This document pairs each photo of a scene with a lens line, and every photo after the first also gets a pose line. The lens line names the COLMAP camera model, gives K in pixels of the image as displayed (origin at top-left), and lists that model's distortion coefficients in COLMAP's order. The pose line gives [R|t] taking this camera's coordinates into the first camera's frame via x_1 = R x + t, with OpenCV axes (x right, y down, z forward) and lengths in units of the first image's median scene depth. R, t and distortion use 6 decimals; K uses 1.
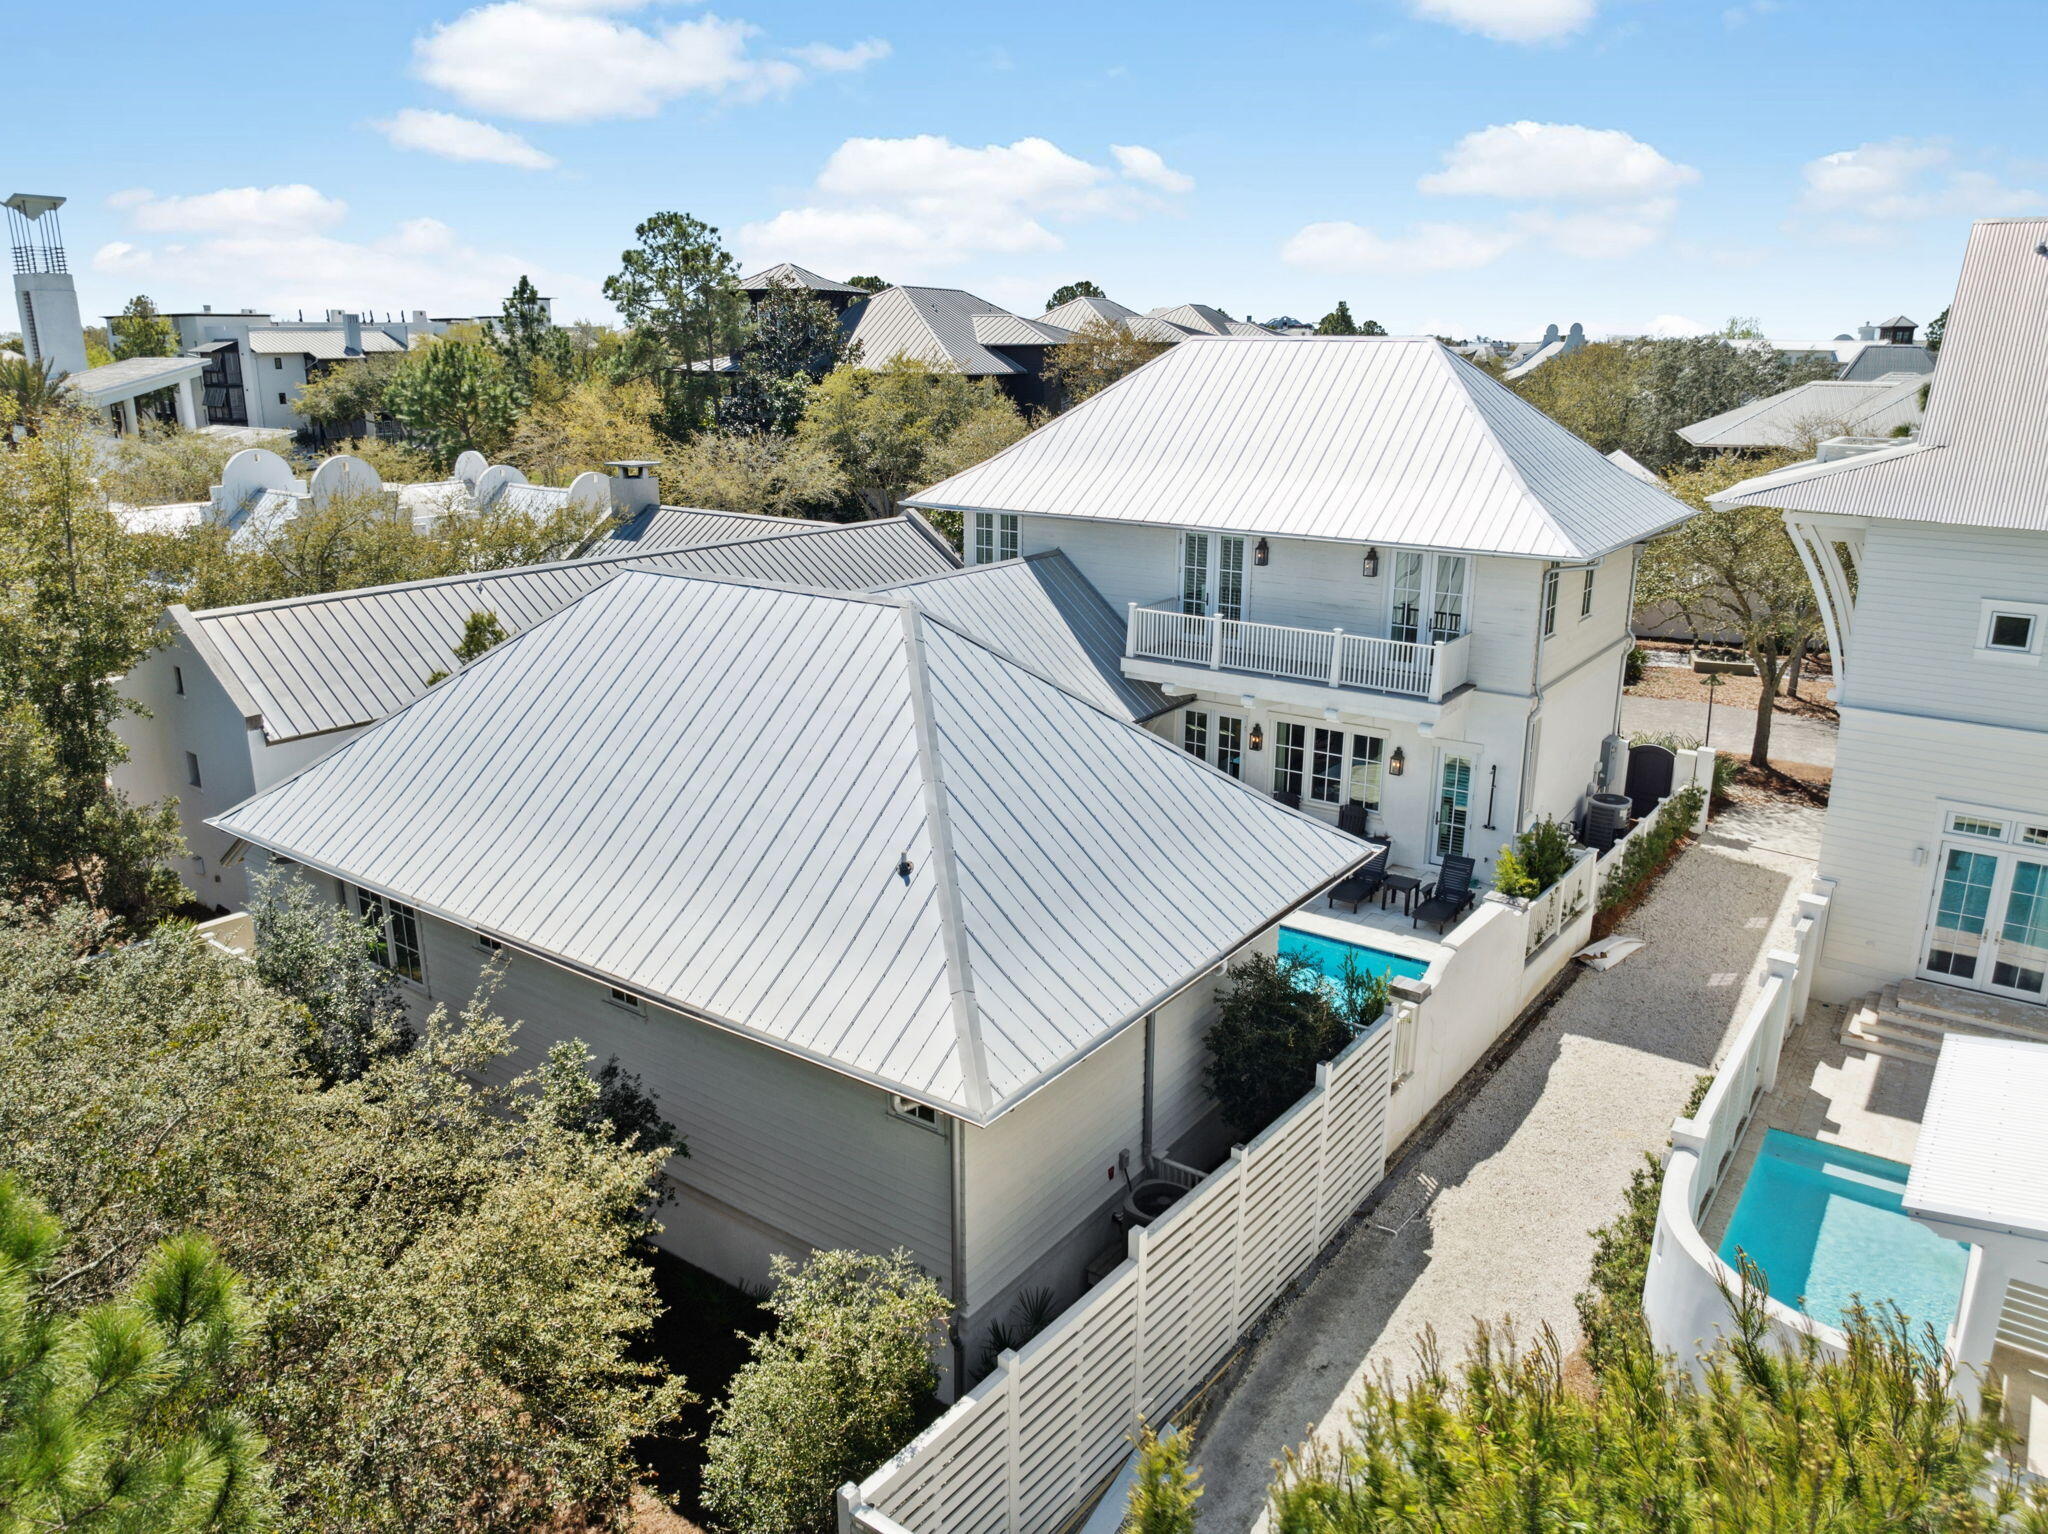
lens RADIAL K [[1432.0, 0, 1024.0], [0, 1432.0, 767.0], [0, 0, 1]] dist [-0.044607, -0.001328]
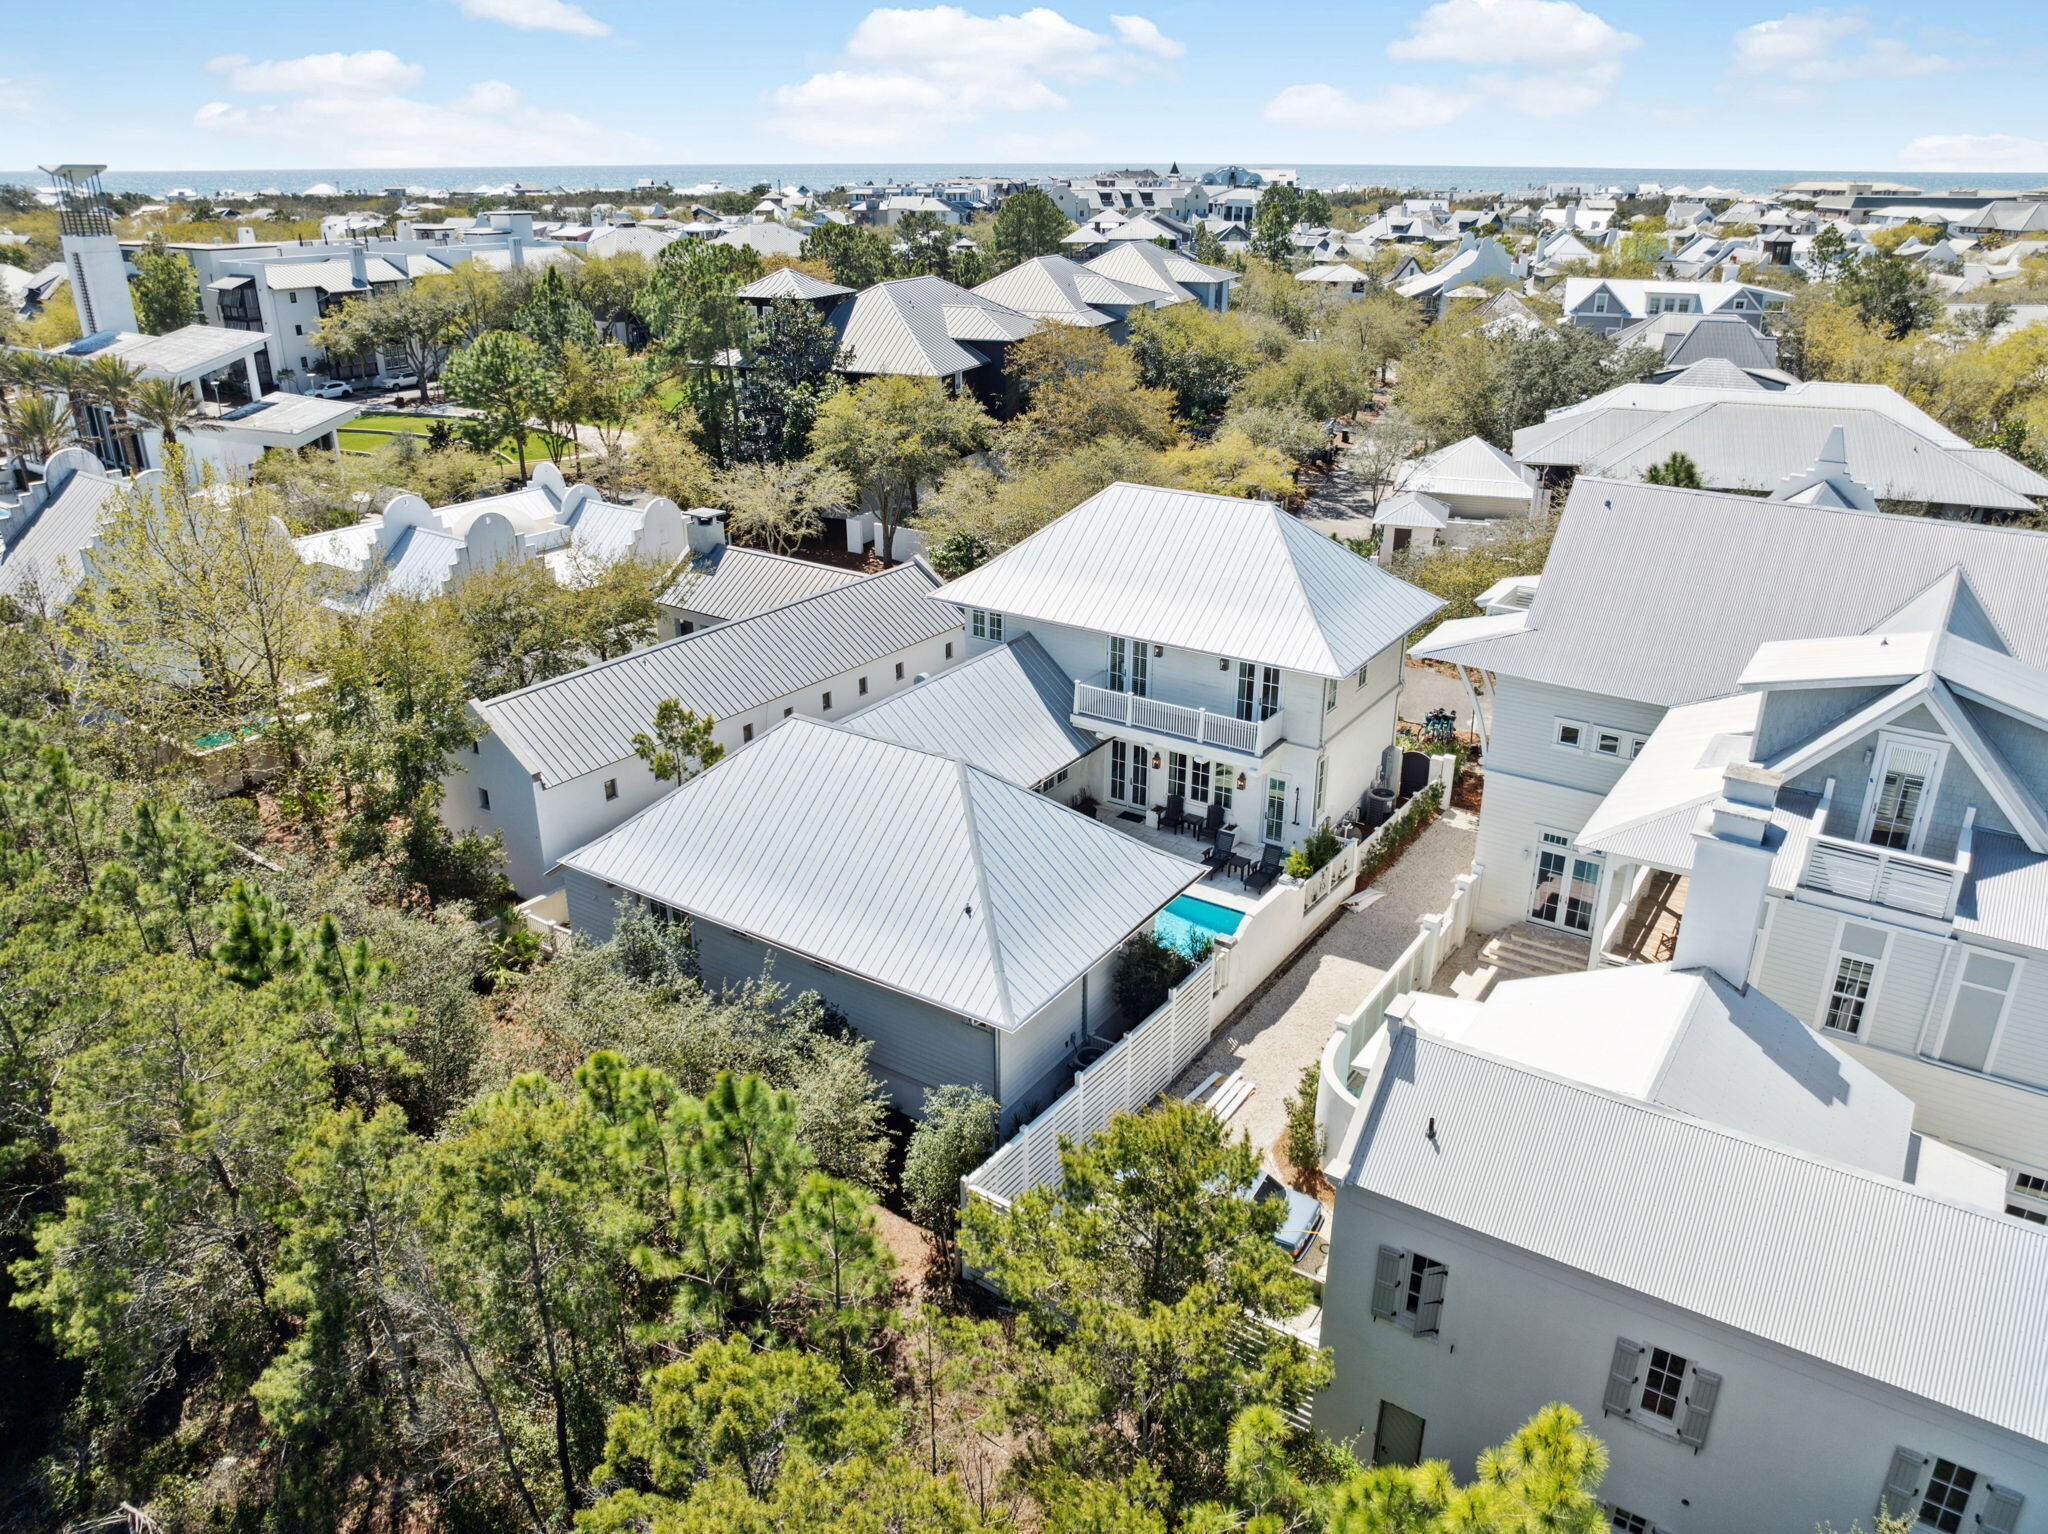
lens RADIAL K [[1370.5, 0, 1024.0], [0, 1370.5, 767.0], [0, 0, 1]] dist [-0.043718, 0.000911]
pose [[0.999417, -0.016646, 0.029818, -0.035248], [0.013407, 0.994308, 0.105698, -0.216081], [-0.031408, -0.105236, 0.993951, -0.612584]]
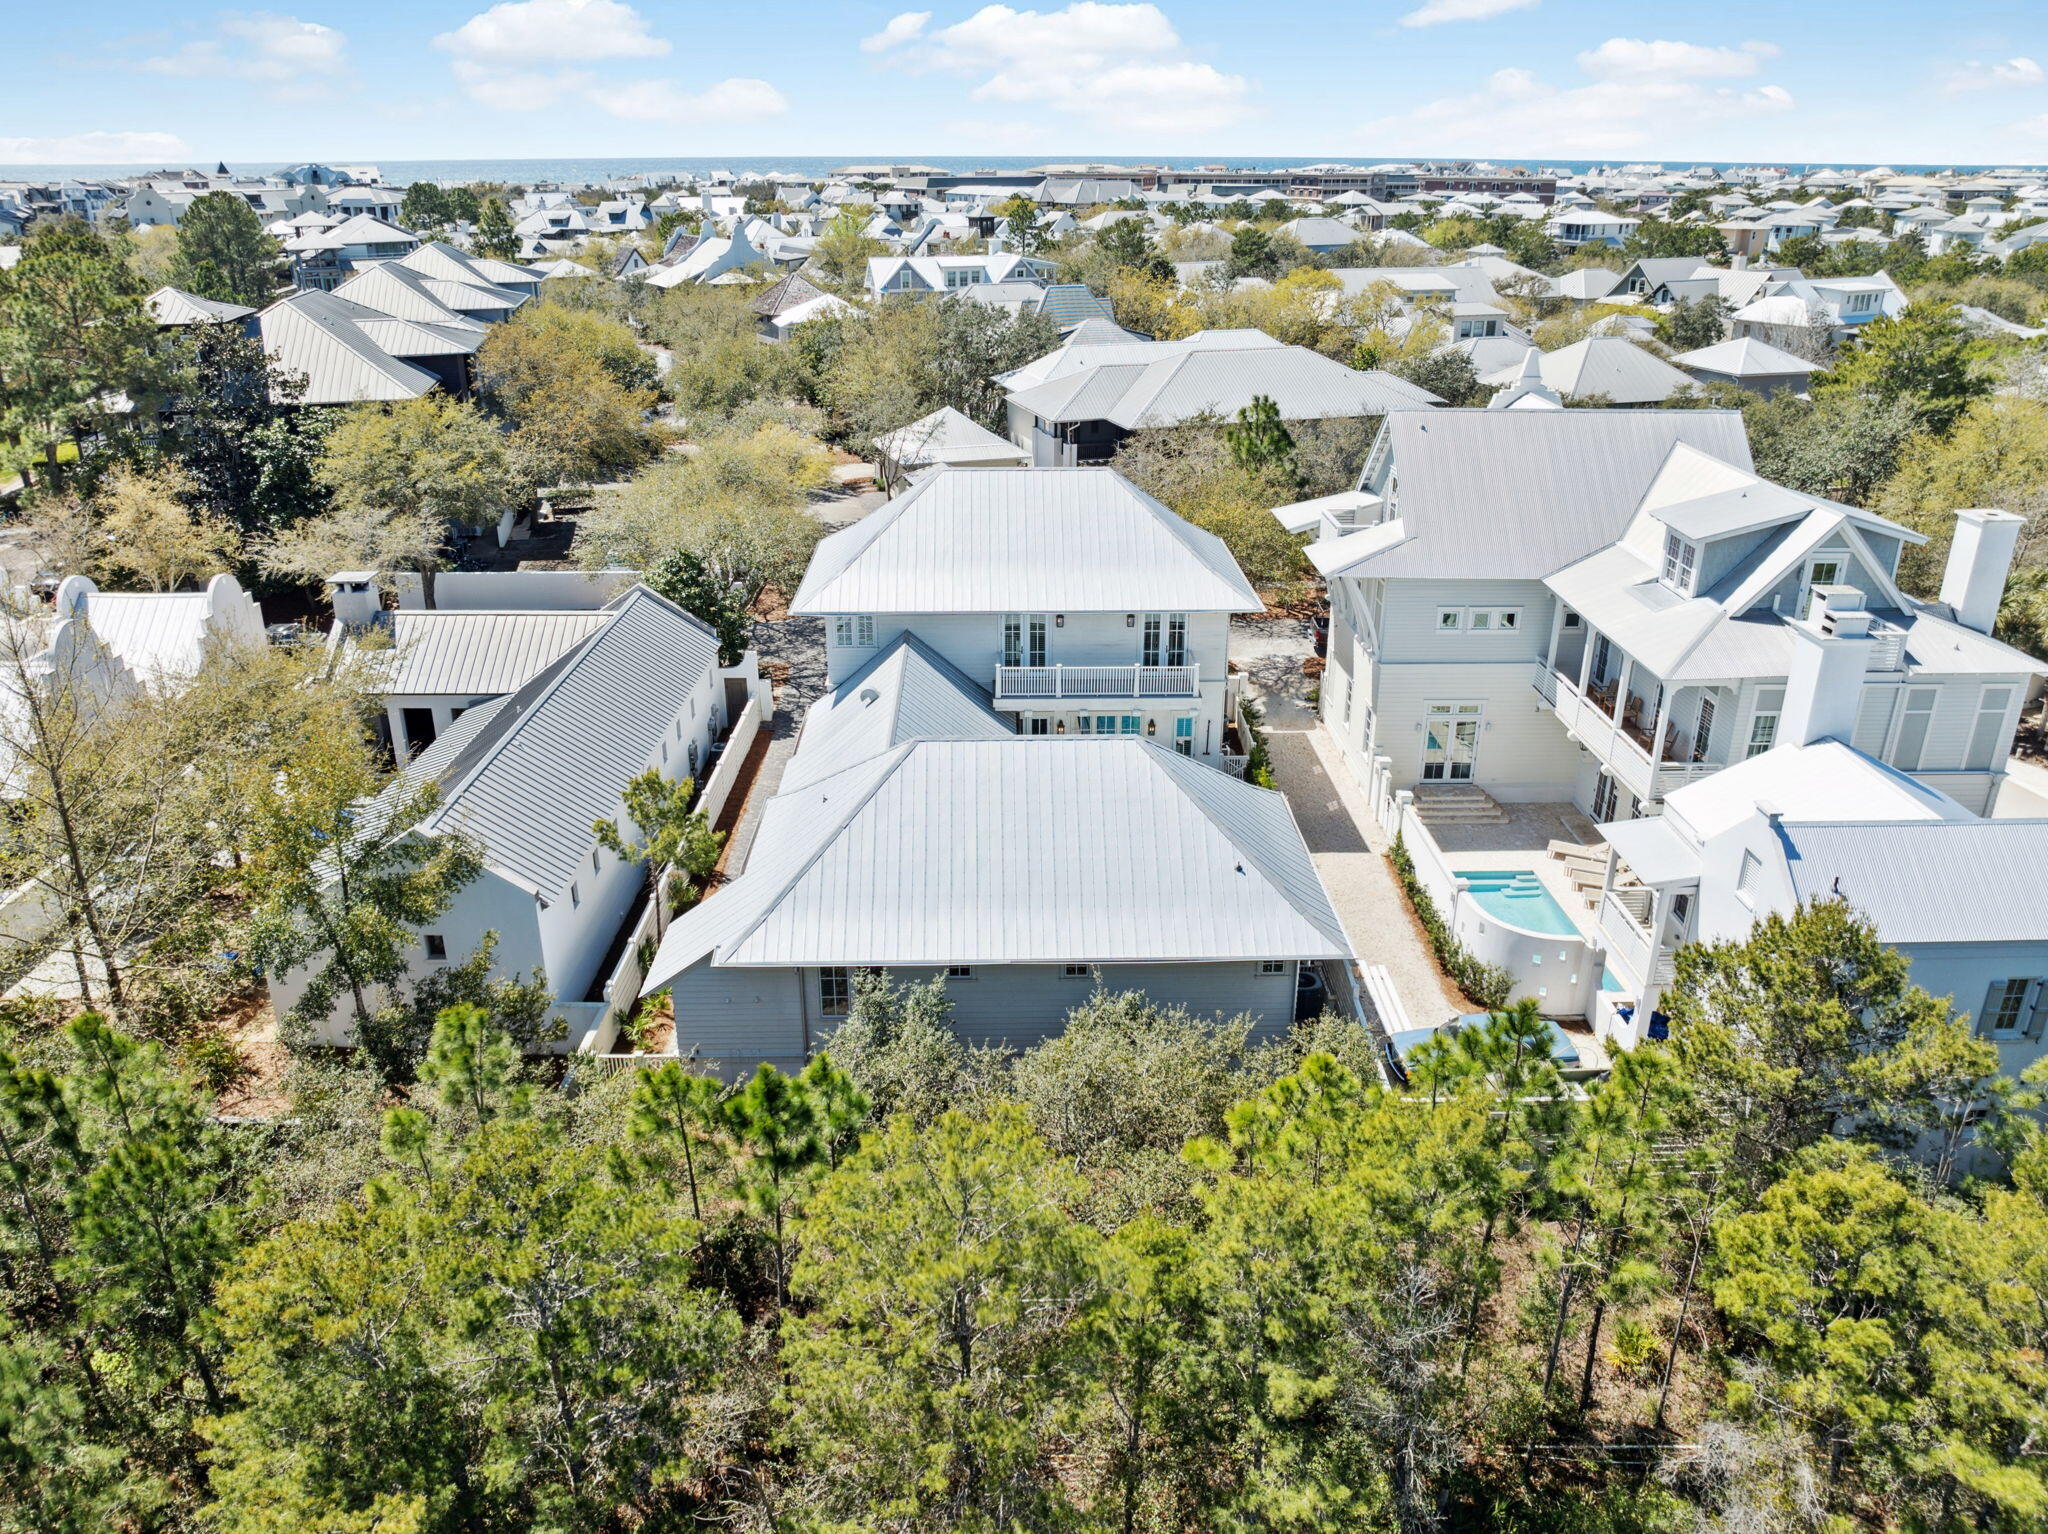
lens RADIAL K [[1370.5, 0, 1024.0], [0, 1370.5, 767.0], [0, 0, 1]] dist [-0.043718, 0.000911]
pose [[0.802948, -0.243707, 0.543949, -0.899742], [0.181459, 0.969221, 0.166382, -0.302797], [-0.567756, -0.034892, 0.822457, -0.328633]]
